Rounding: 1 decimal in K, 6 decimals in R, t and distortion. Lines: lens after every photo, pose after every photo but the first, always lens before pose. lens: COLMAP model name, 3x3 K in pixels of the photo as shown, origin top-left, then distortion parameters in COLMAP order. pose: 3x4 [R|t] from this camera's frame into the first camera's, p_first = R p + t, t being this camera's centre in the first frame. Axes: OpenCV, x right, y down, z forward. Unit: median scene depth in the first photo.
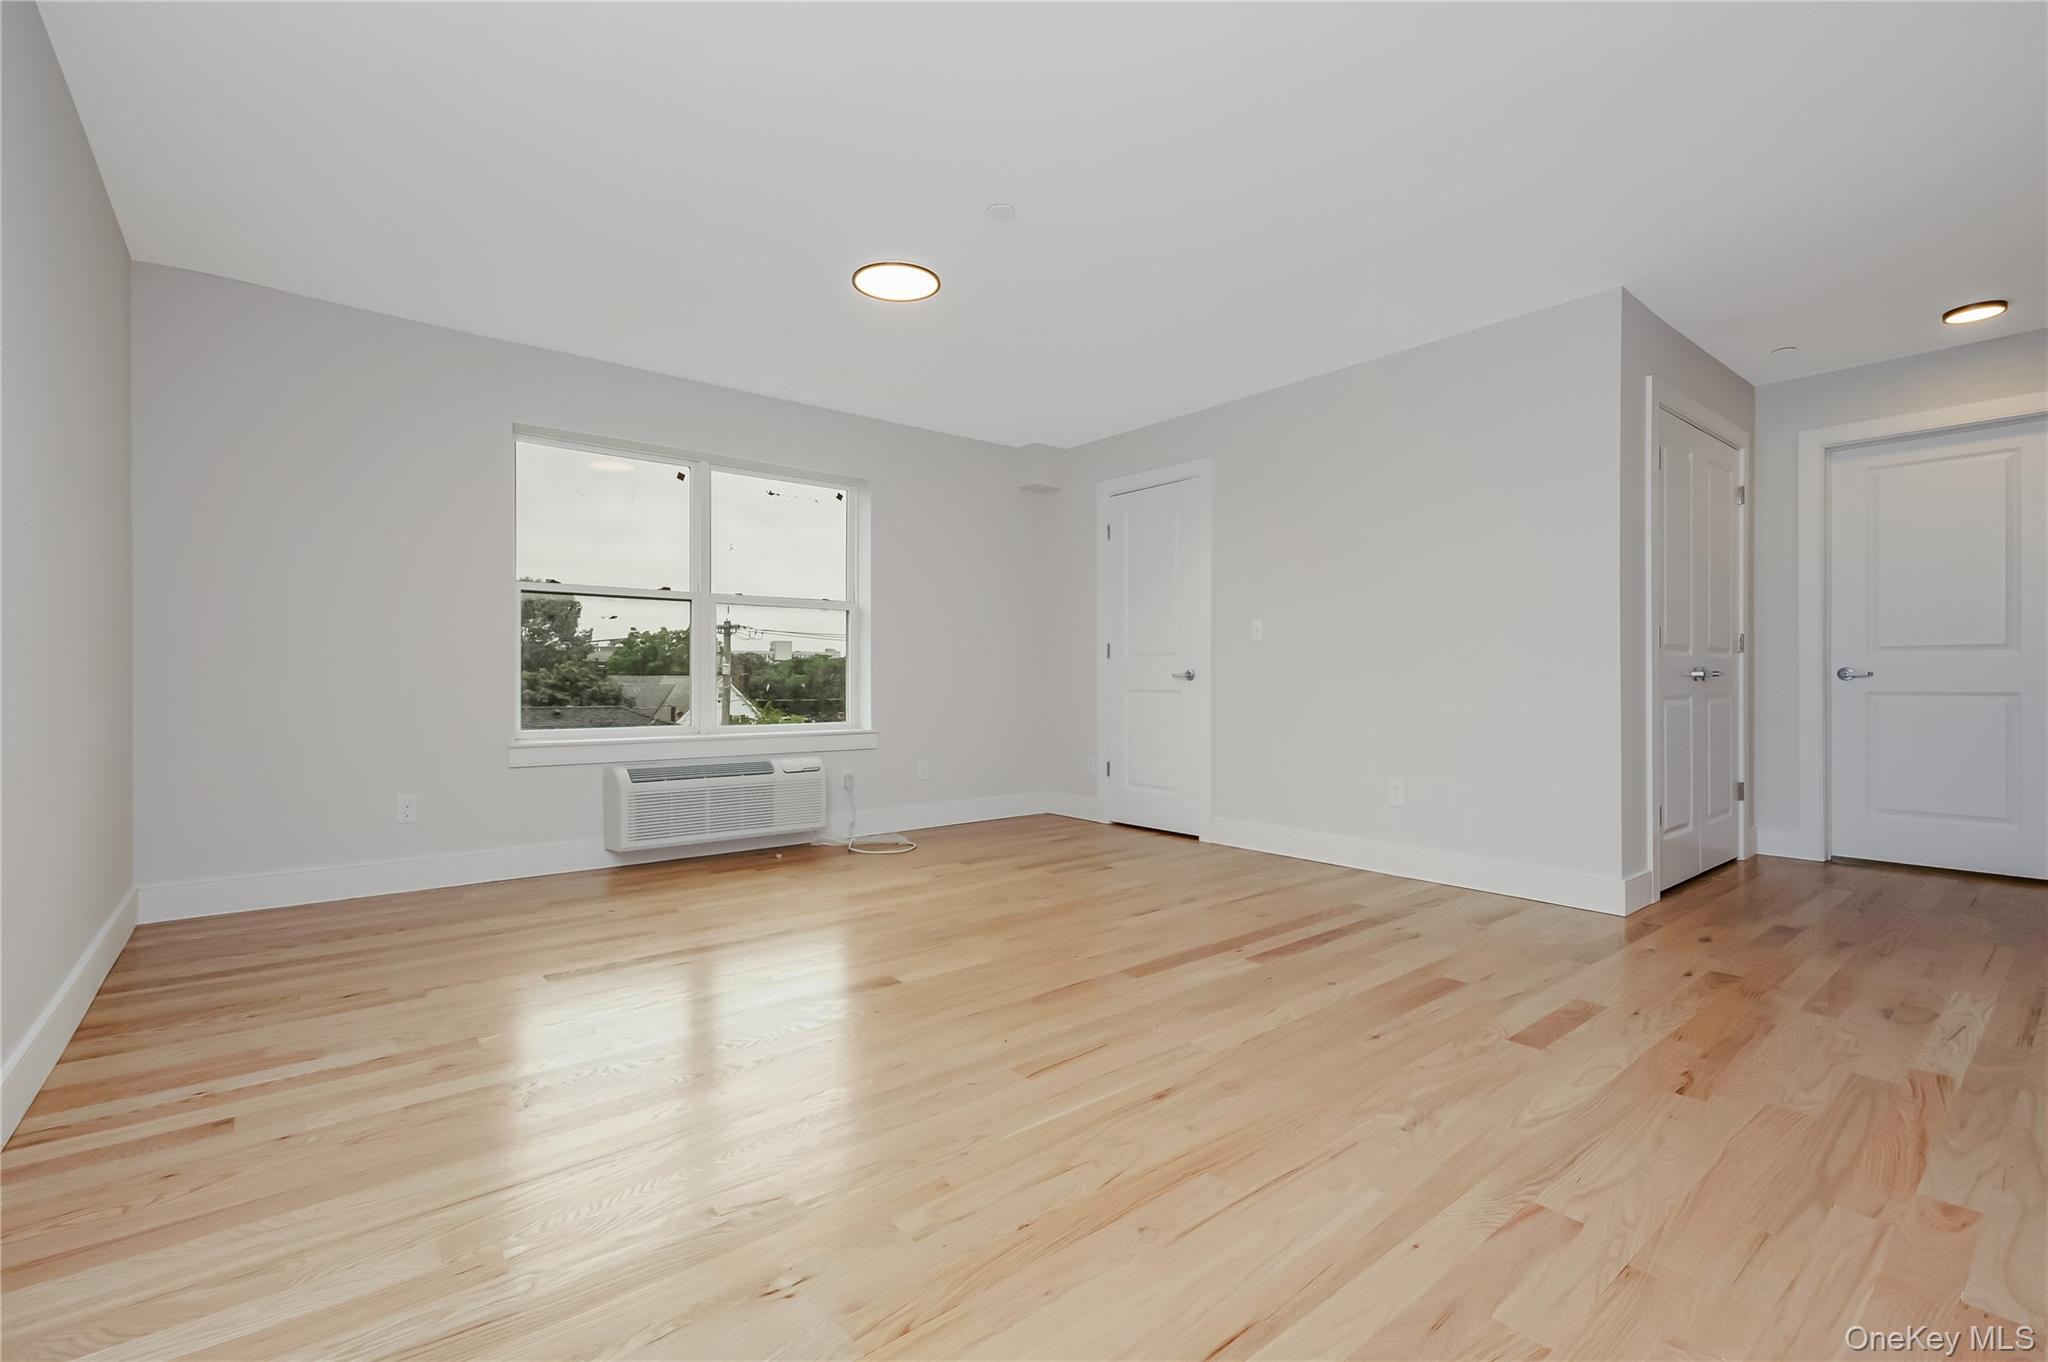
lens RADIAL K [[894.7, 0, 1024.0], [0, 894.7, 681.0], [0, 0, 1]] dist [0.000915, -0.000164]
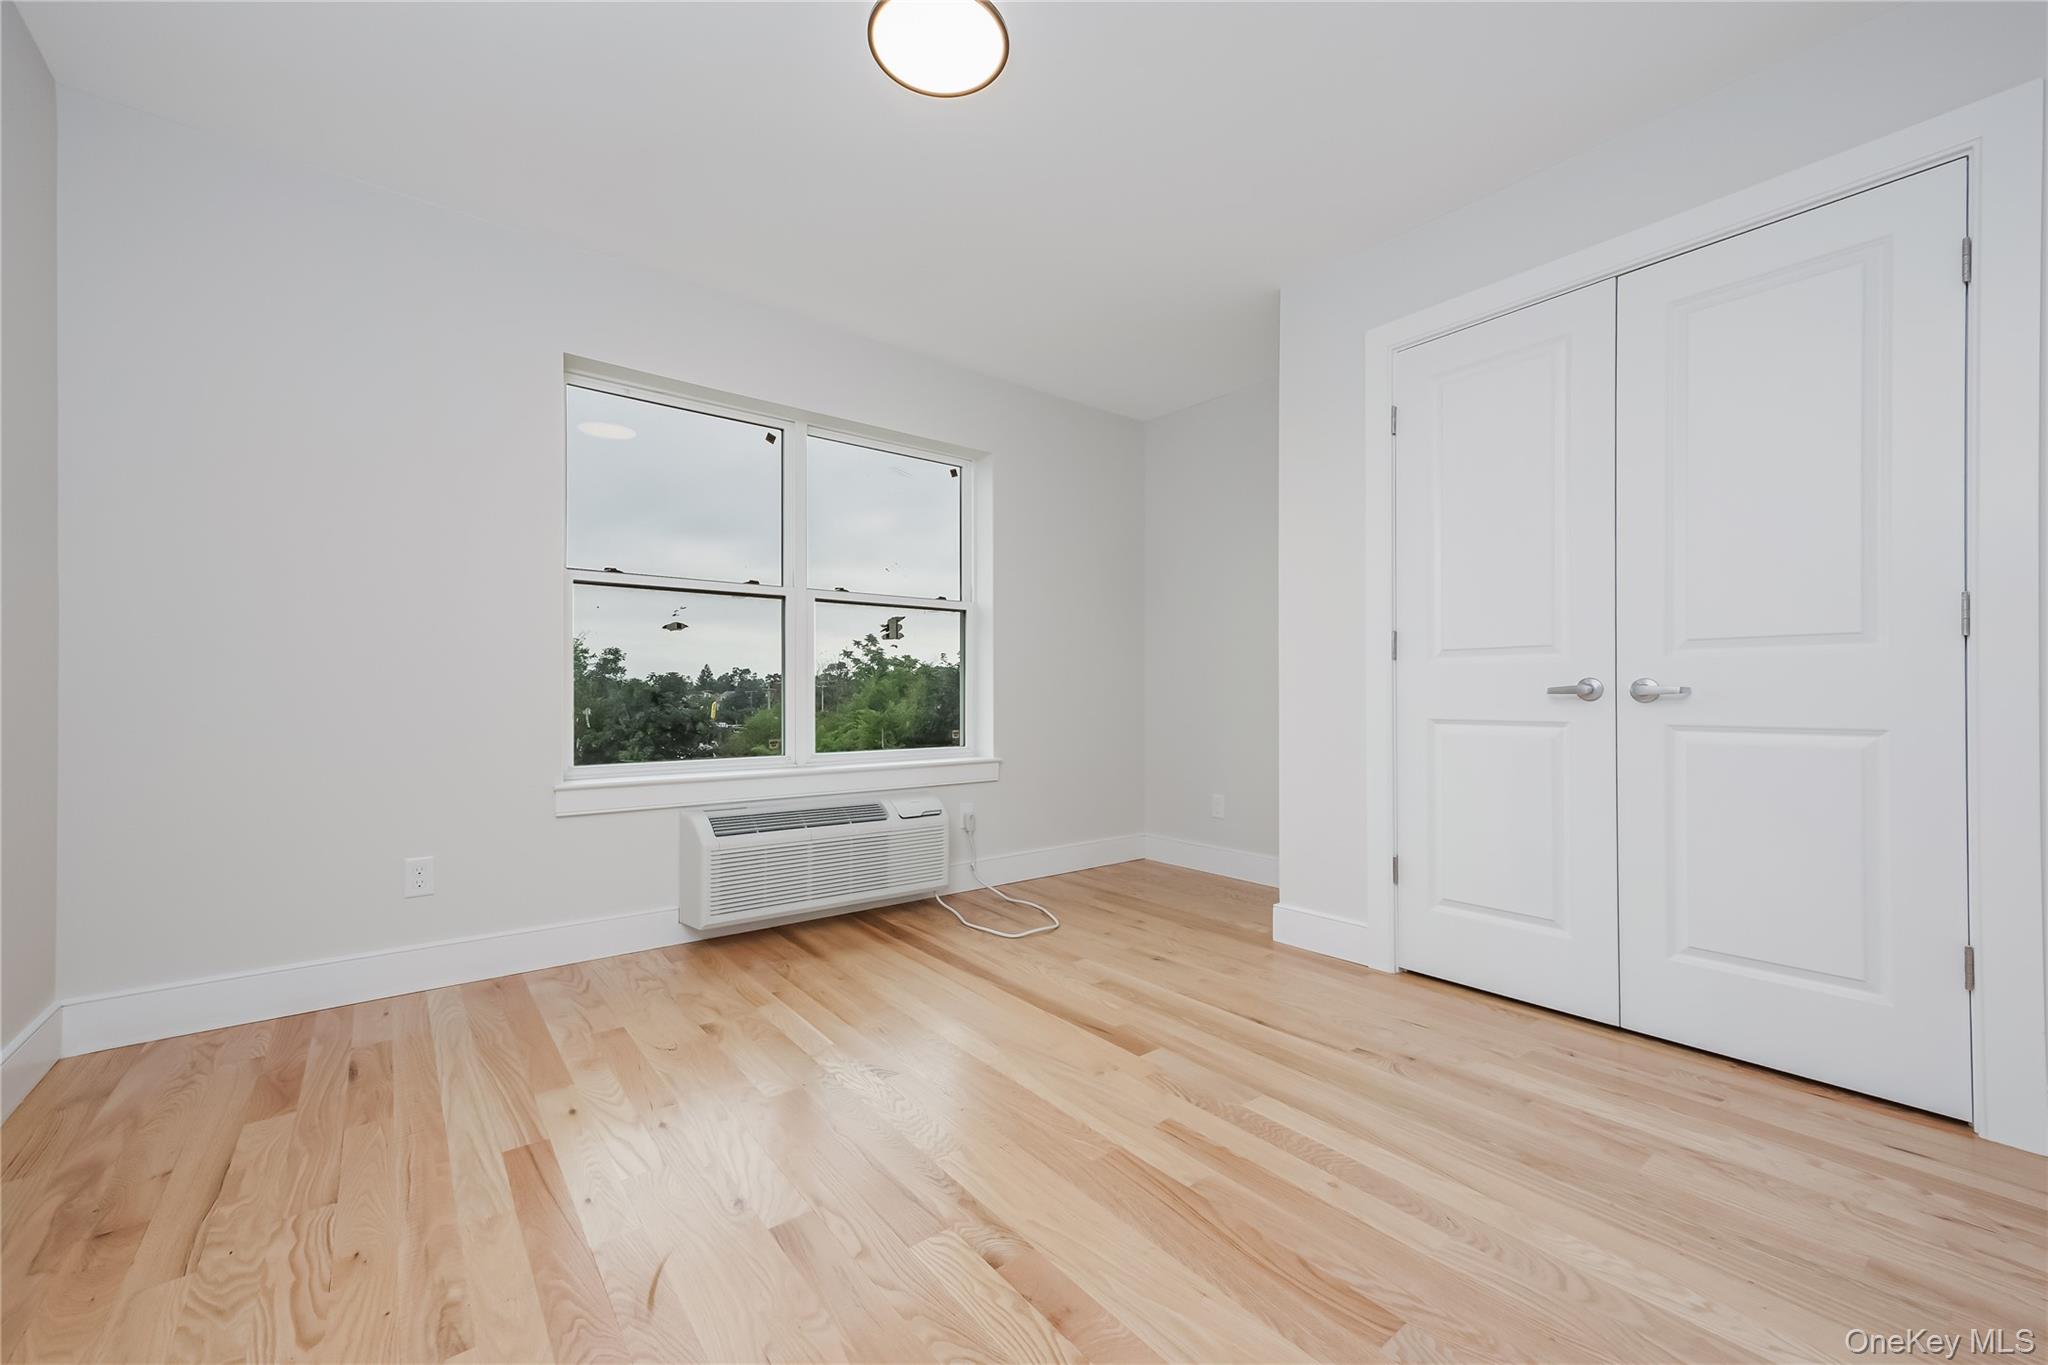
lens RADIAL K [[782.0, 0, 974.2], [0, 782.0, 696.2], [0, 0, 1]] dist [0.000134, 0.000002]
pose [[0.998850, 0.014123, -0.045813, -0.182350], [-0.012906, 0.999559, 0.026757, -0.024617], [0.046170, -0.026135, 0.998592, 0.338537]]
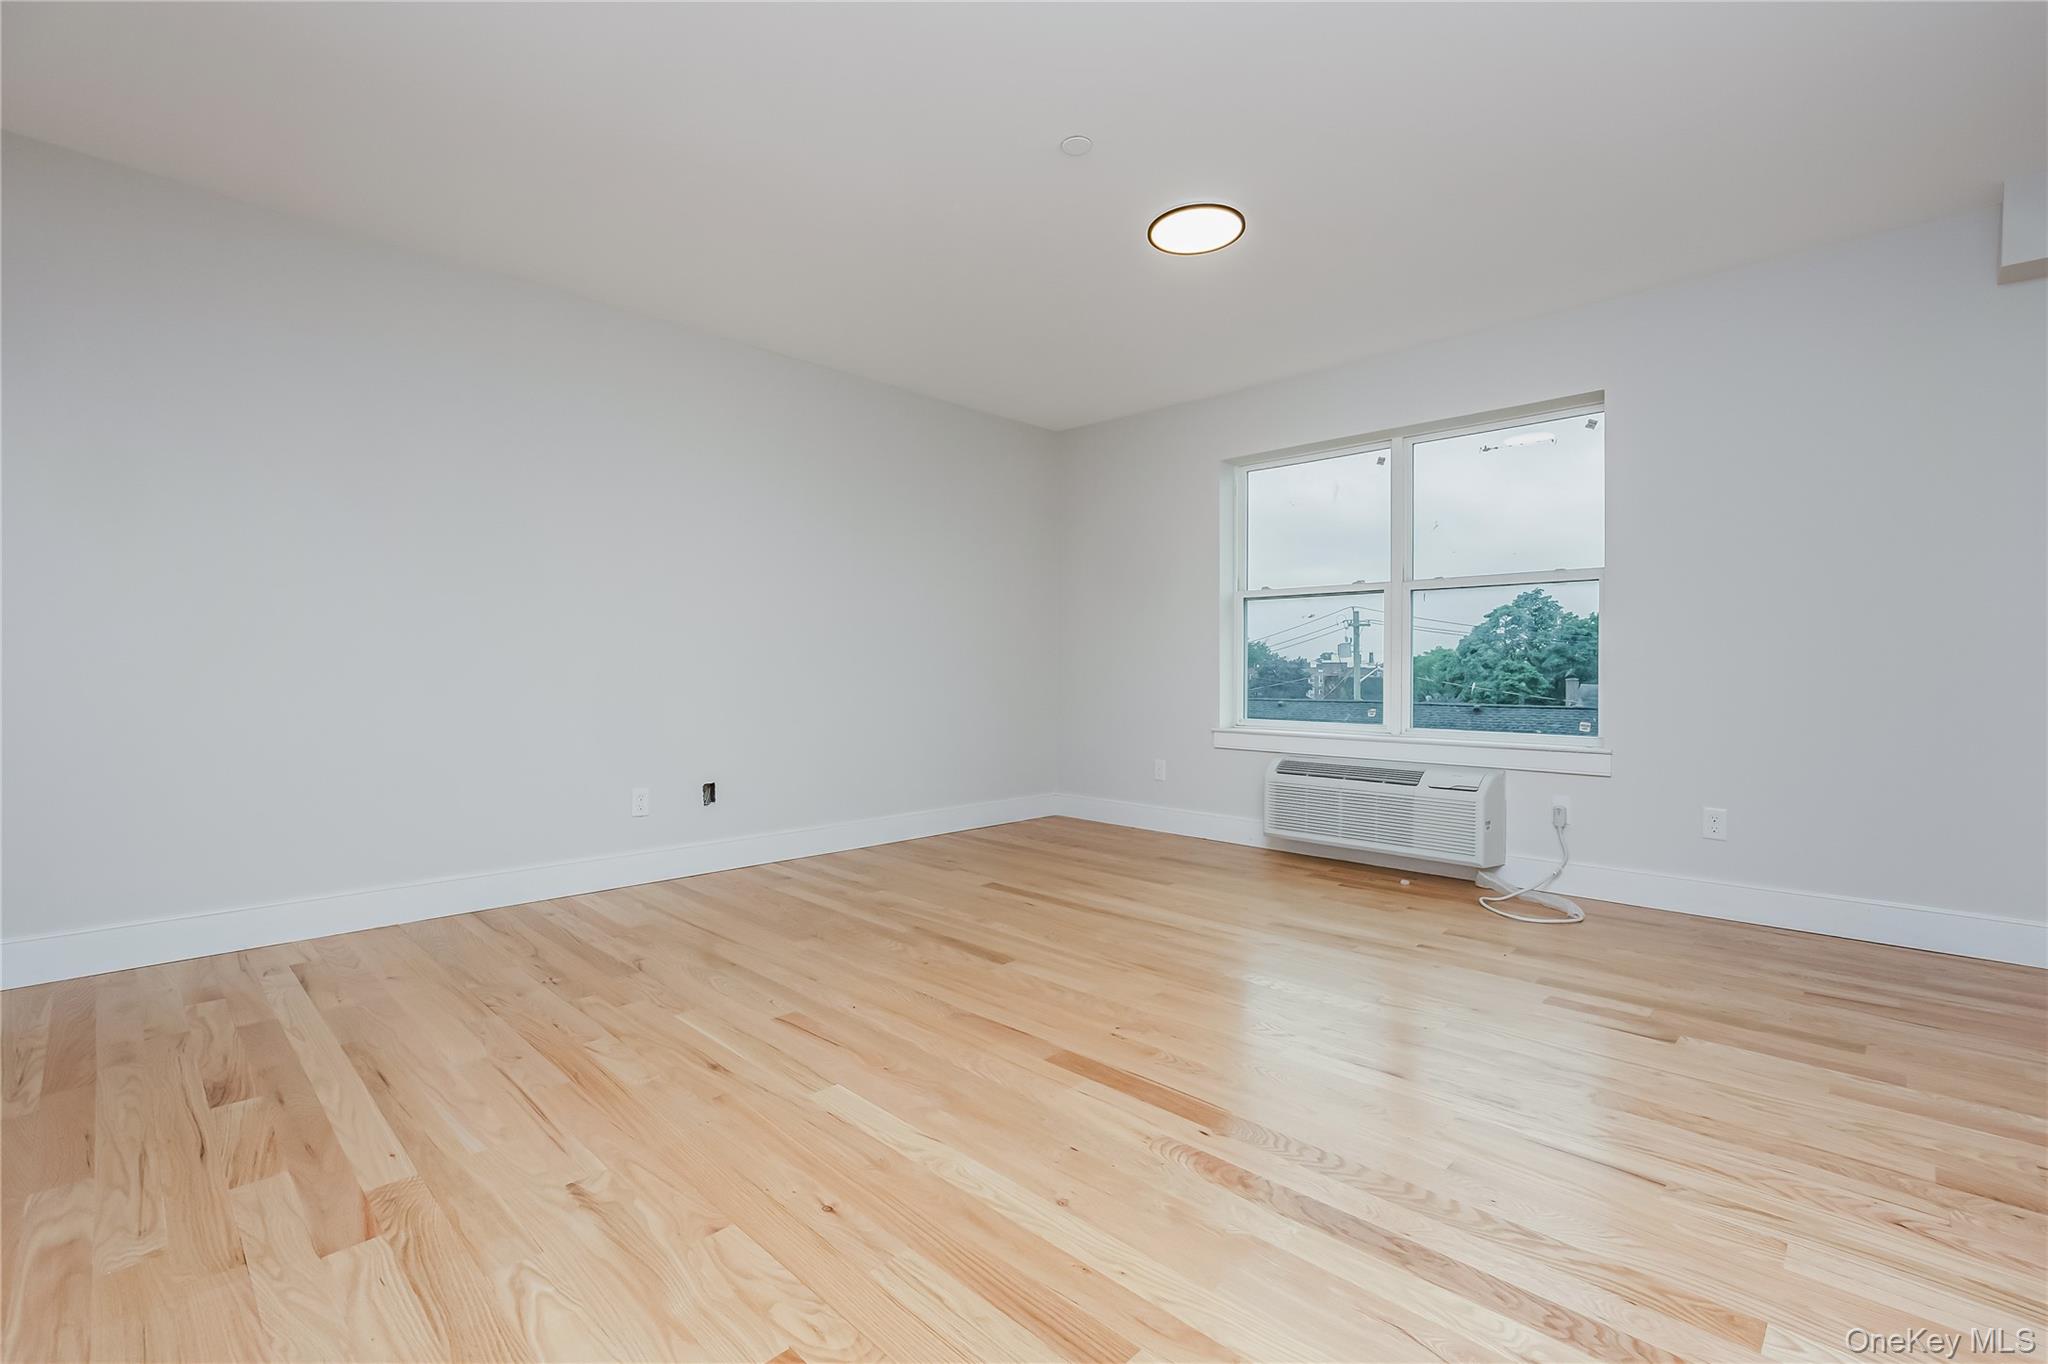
lens RADIAL K [[904.8, 0, 1024.0], [0, 904.8, 682.0], [0, 0, 1]] dist [-0.000716, 0.000495]
pose [[0.114175, 0.010987, -0.993400, 0.558133], [-0.006420, 0.999926, 0.010322, -0.002810], [0.993440, 0.005199, 0.114237, 0.550959]]
